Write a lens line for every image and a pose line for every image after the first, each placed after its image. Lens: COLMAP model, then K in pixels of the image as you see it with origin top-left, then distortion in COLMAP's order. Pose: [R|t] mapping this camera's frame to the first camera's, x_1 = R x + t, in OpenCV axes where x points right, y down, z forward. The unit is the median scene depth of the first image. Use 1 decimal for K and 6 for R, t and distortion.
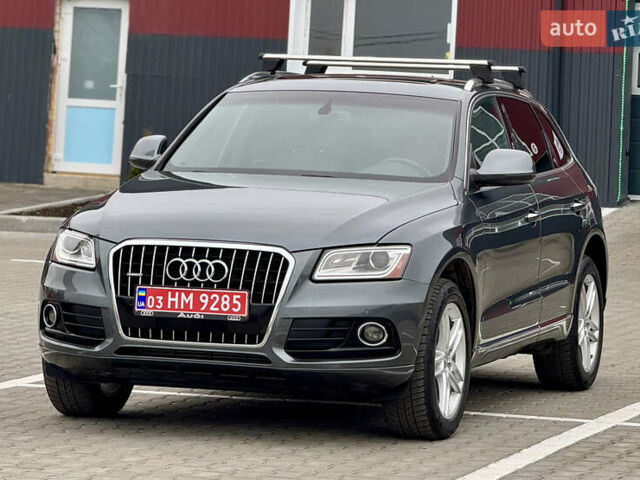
lens RADIAL K [[3858.1, 0, 319.8], [0, 3858.1, 240.1], [0, 0, 1]] dist [0.269144, 0.000000]
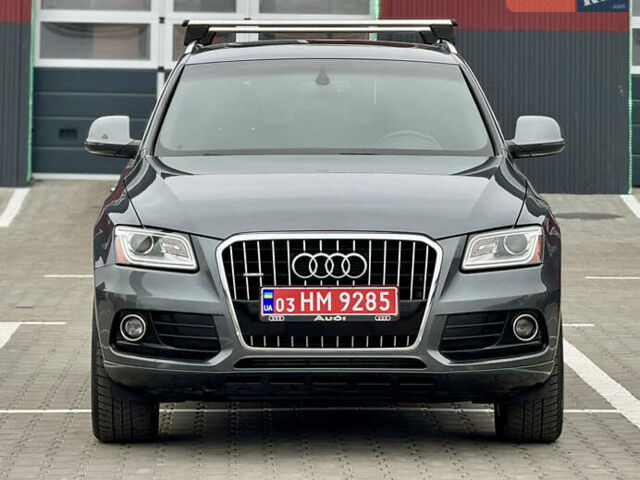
lens RADIAL K [[3858.1, 0, 320.8], [0, 3858.1, 240.4], [0, 0, 1]] dist [0.269144, 0.000000]
pose [[0.949357, -0.048198, 0.310481, -0.301277], [0.046378, 0.998836, 0.013246, -0.009480], [-0.310758, 0.001824, 0.950487, 0.170752]]
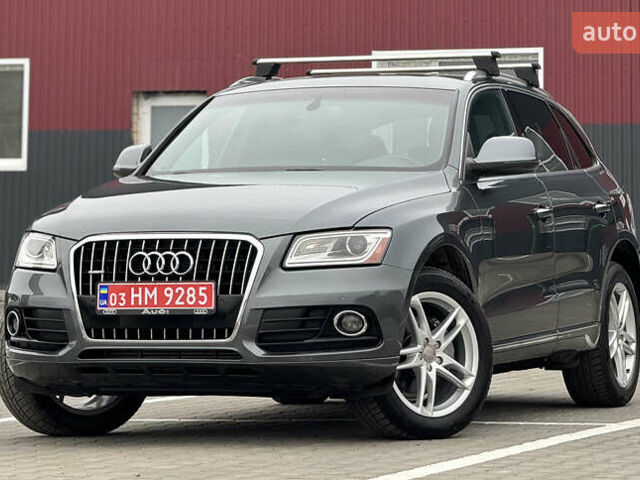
lens RADIAL K [[3858.1, 0, 320.6], [0, 3858.1, 239.6], [0, 0, 1]] dist [0.269144, 0.000000]
pose [[0.997672, -0.042984, -0.052940, 0.055987], [0.040460, 0.998035, -0.047855, 0.047929], [0.054893, 0.045601, 0.997450, 0.068662]]
